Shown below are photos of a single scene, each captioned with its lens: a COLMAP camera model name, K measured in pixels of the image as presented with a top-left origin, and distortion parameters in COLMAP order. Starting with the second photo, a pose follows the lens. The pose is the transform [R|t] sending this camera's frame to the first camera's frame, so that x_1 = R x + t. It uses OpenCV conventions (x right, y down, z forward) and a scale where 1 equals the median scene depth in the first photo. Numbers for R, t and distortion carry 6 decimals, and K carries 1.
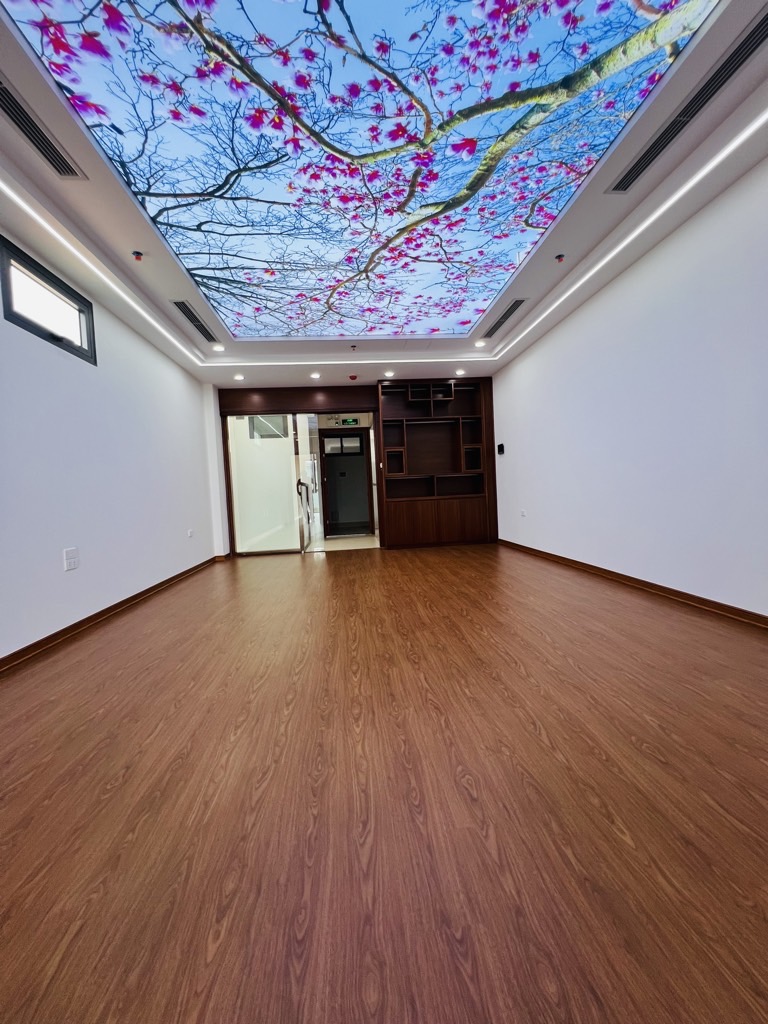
lens RADIAL K [[410.7, 0, 383.5], [0, 410.7, 511.8], [0, 0, 1]] dist [0.000105, 0.000001]
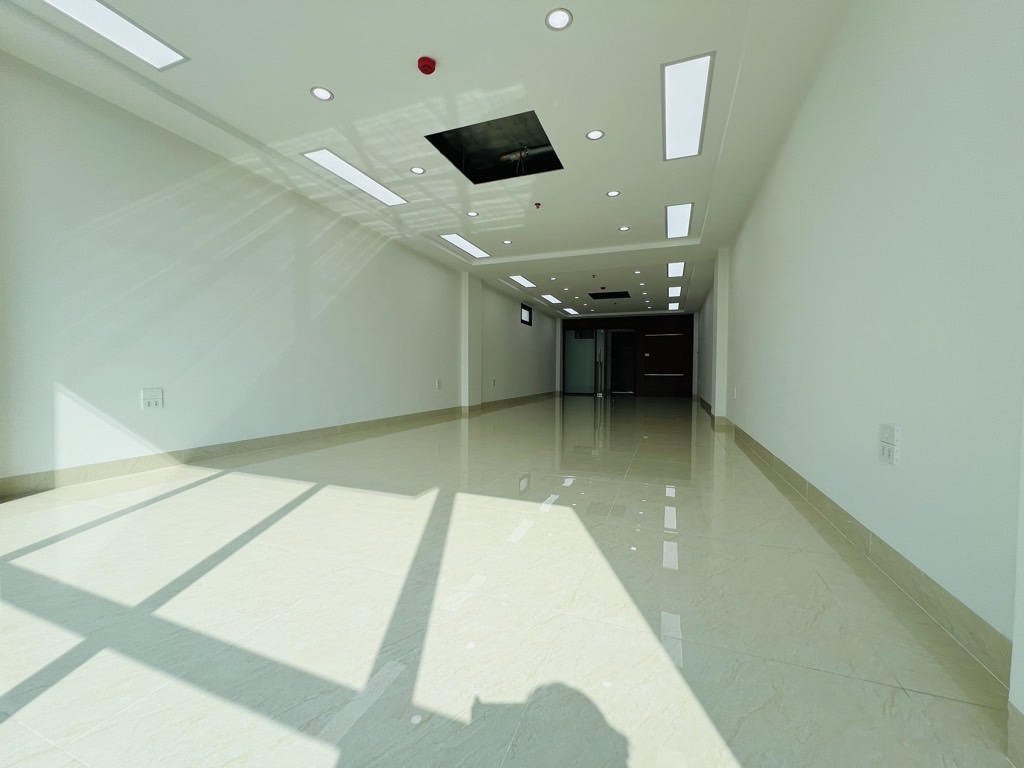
lens RADIAL K [[410.7, 0, 510.8], [0, 410.7, 383.3], [0, 0, 1]] dist [0.000105, 0.000001]
pose [[0.894866, 0.074625, -0.440052, 0.320245], [-0.079499, 0.996808, 0.007375, 0.042153], [0.439198, 0.028384, 0.897942, -1.017268]]
